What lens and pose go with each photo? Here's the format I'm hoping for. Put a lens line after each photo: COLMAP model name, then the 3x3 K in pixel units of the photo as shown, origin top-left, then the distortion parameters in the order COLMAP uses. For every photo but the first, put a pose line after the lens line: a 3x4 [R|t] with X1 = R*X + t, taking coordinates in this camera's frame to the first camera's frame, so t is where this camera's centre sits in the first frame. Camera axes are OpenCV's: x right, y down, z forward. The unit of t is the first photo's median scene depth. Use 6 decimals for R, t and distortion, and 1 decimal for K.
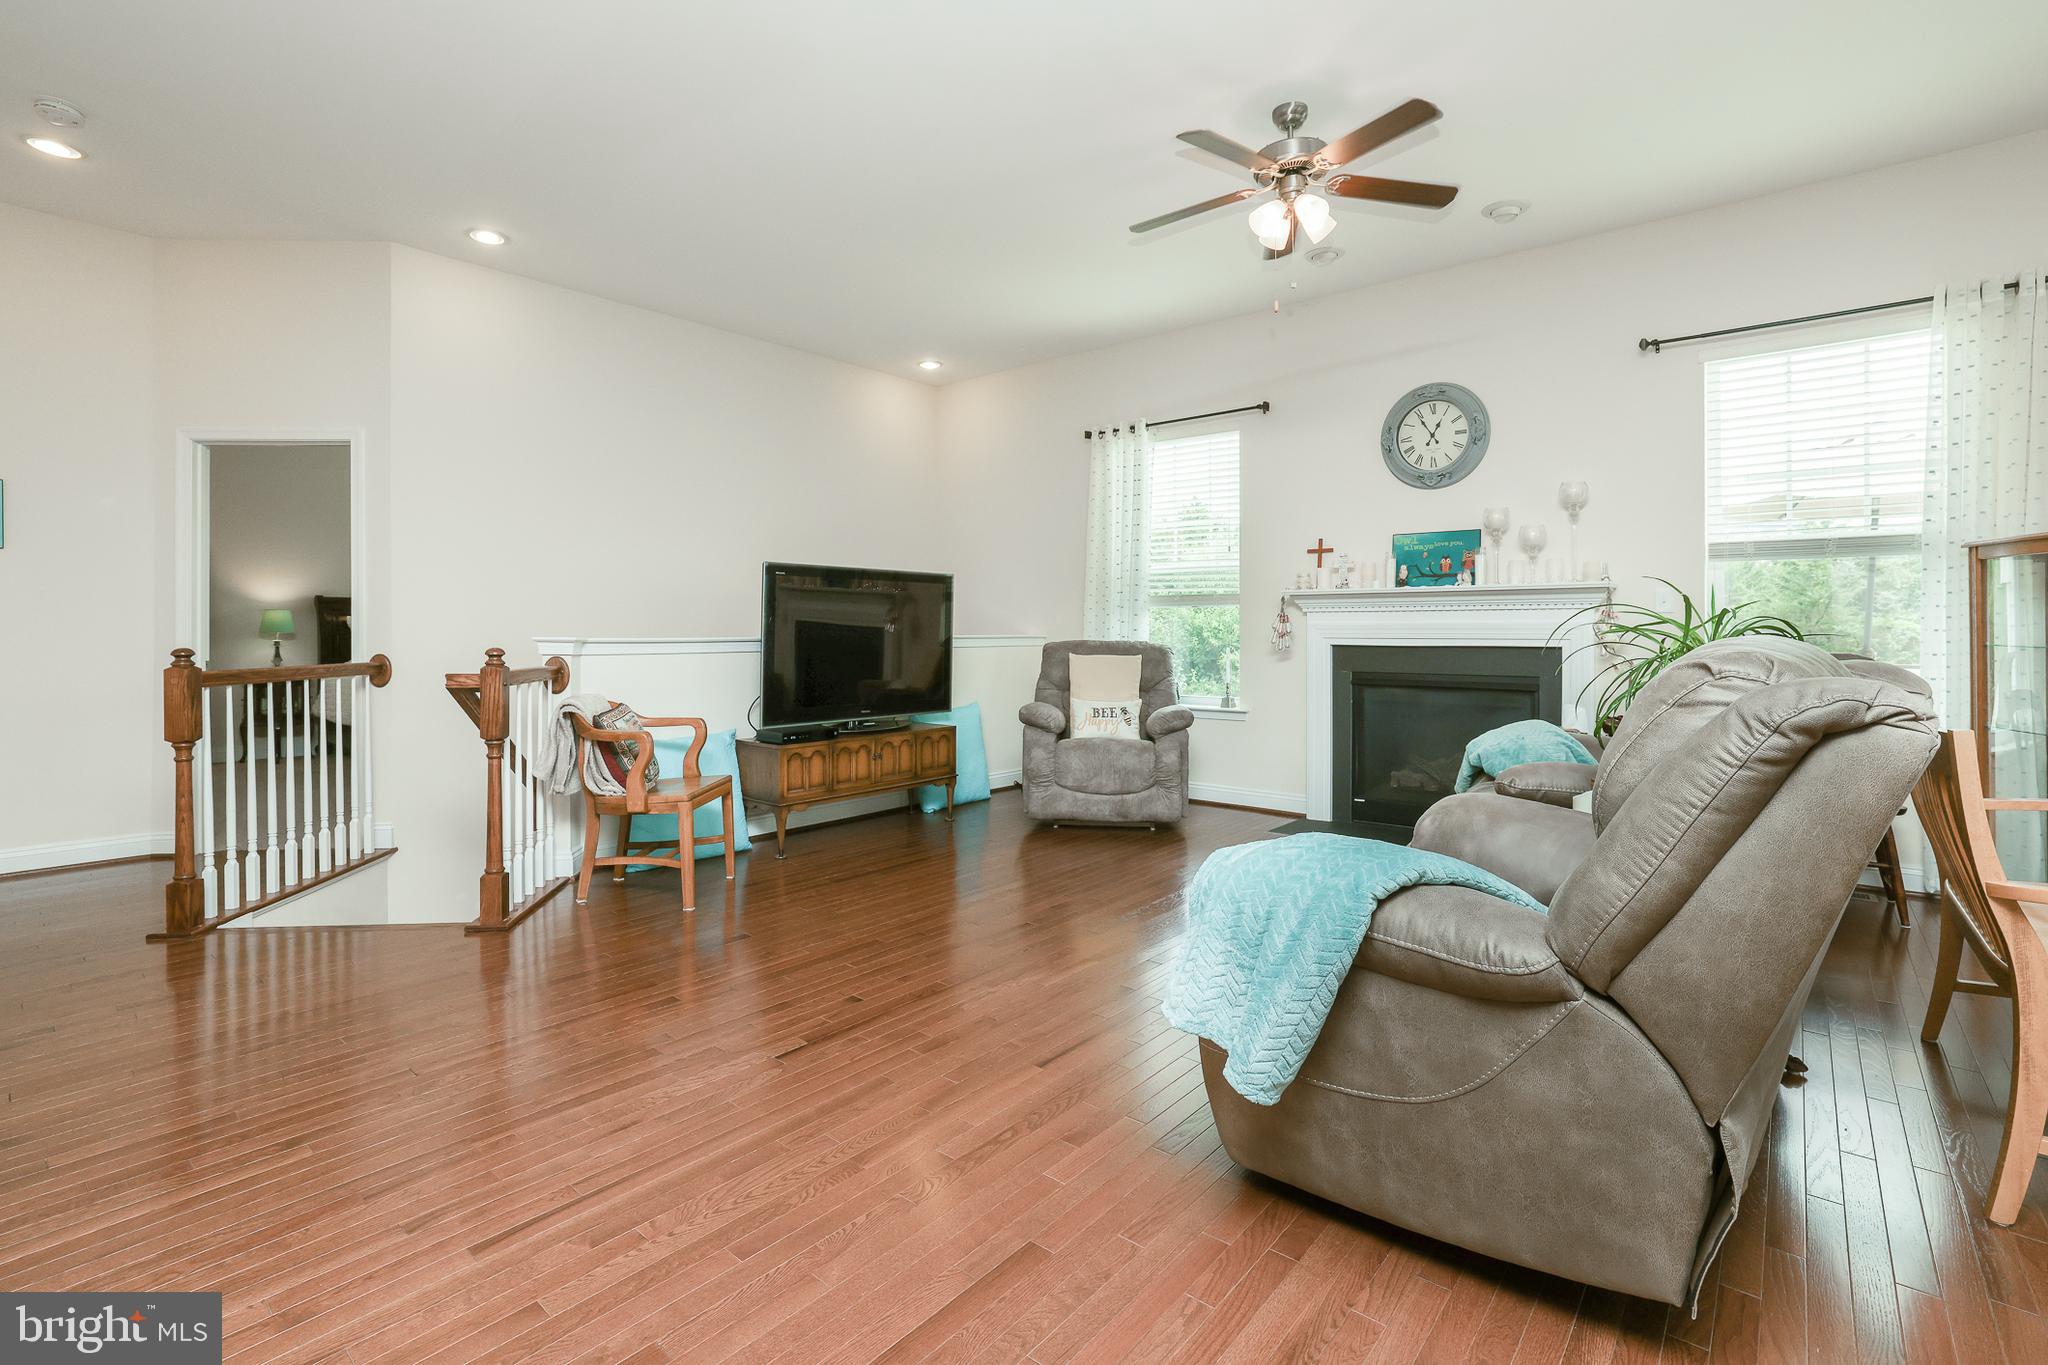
lens RADIAL K [[920.3, 0, 1016.7], [0, 920.3, 627.7], [0, 0, 1]] dist [-0.021743, -0.000048]
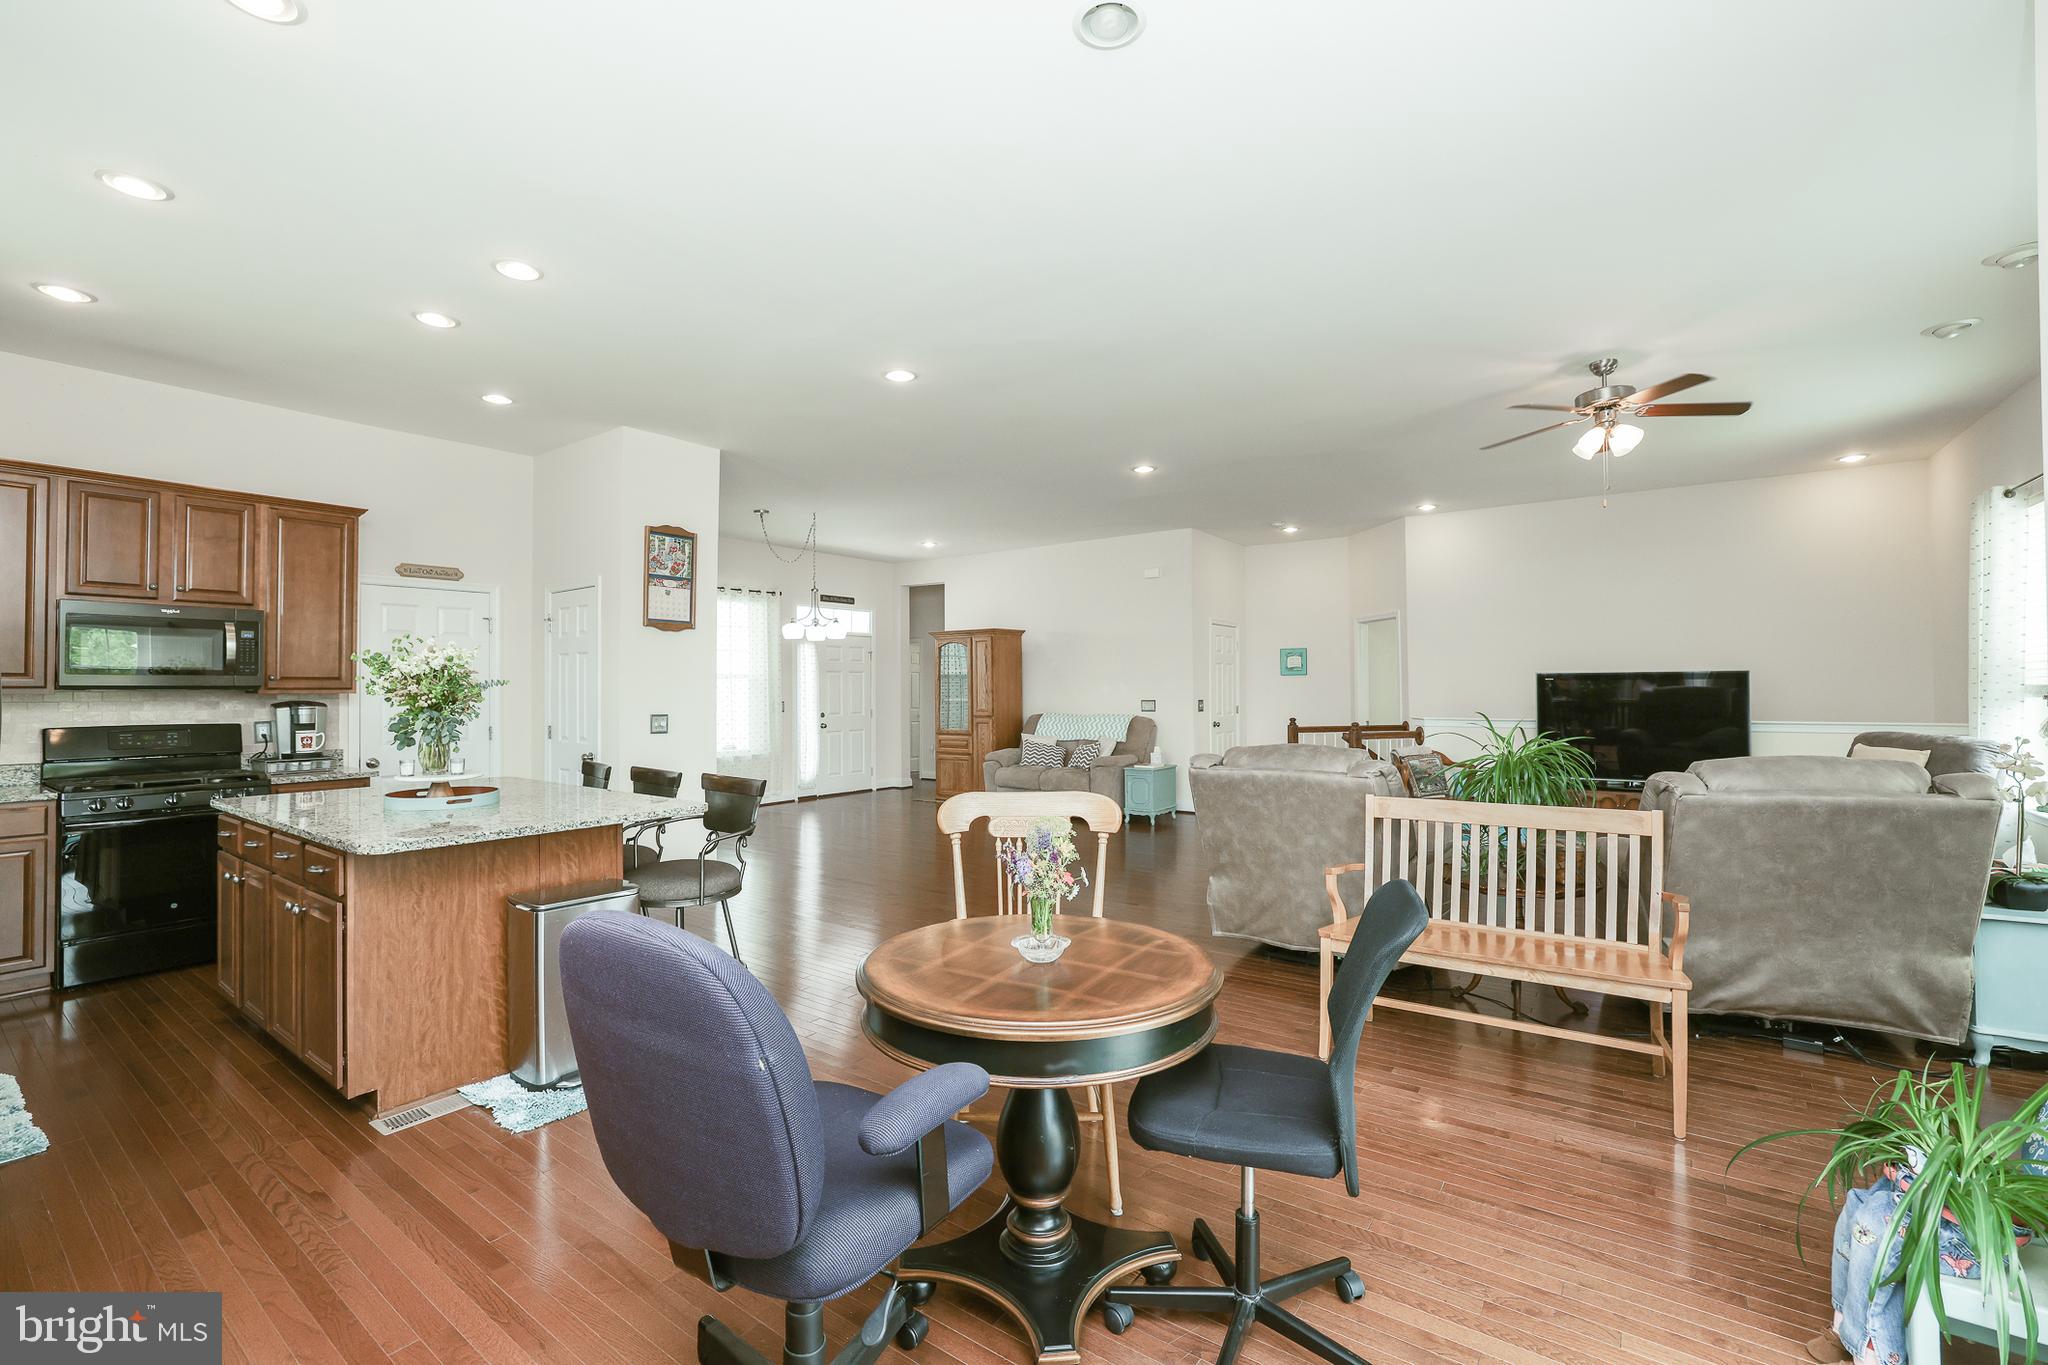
lens RADIAL K [[880.9, 0, 1017.8], [0, 880.9, 676.6], [0, 0, 1]] dist [-0.049327, 0.018362]
pose [[0.067604, -0.011576, -0.997645, 1.145403], [0.011637, 0.999874, -0.010813, -0.057180], [0.997644, -0.010878, 0.067730, 0.005863]]
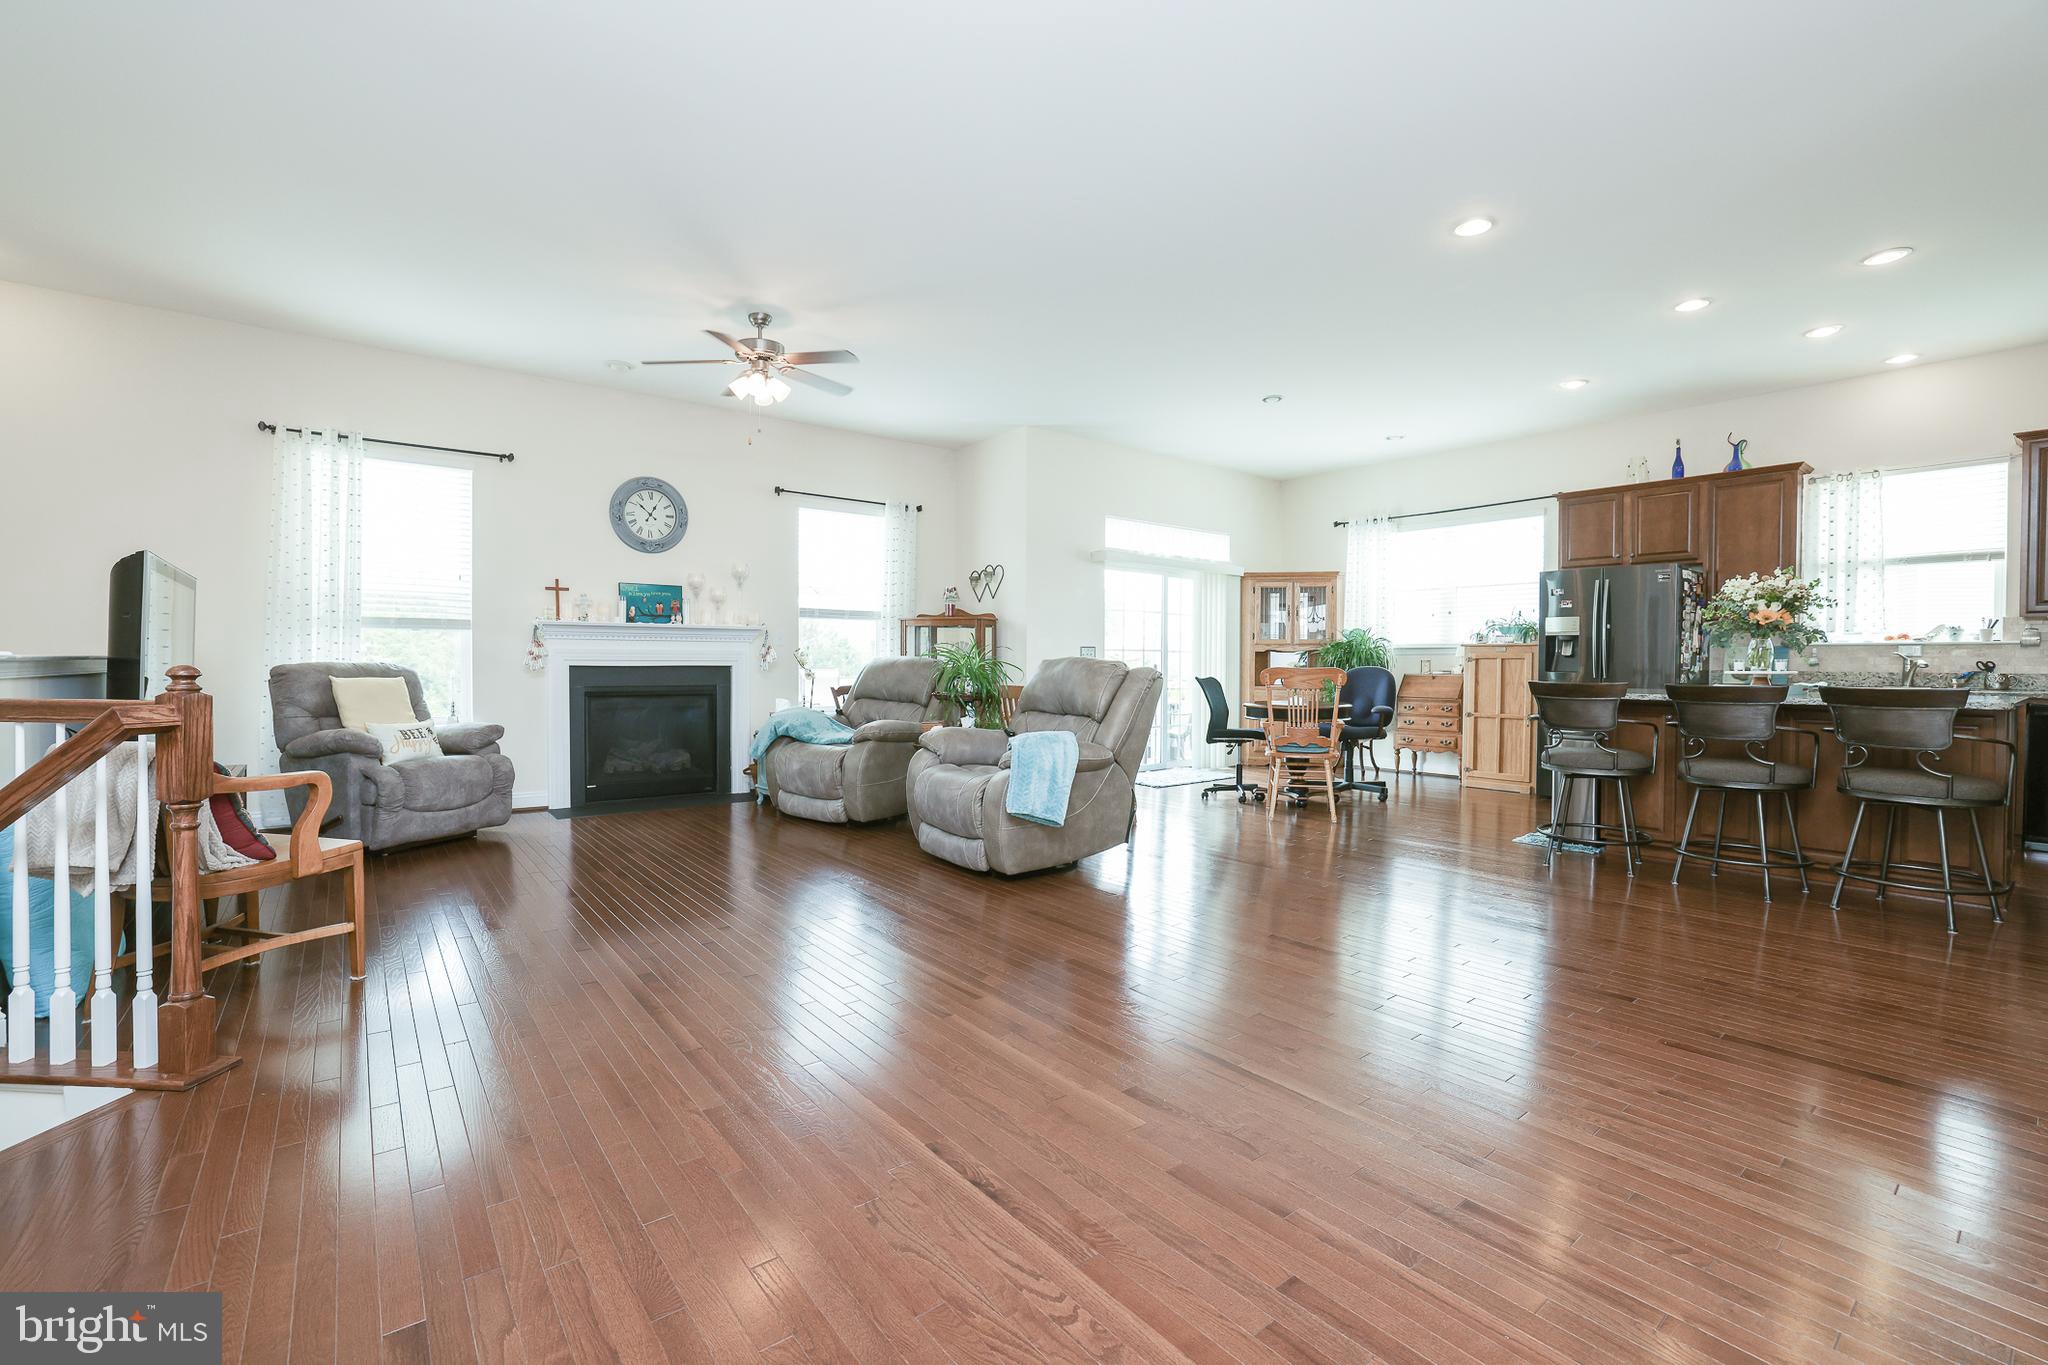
lens RADIAL K [[880.9, 0, 1017.8], [0, 880.9, 676.6], [0, 0, 1]] dist [-0.049327, 0.018362]
pose [[0.213849, -0.013935, 0.976767, -0.793924], [-0.008972, 0.999828, 0.016228, 0.010356], [-0.976825, -0.012234, 0.213688, 0.183932]]
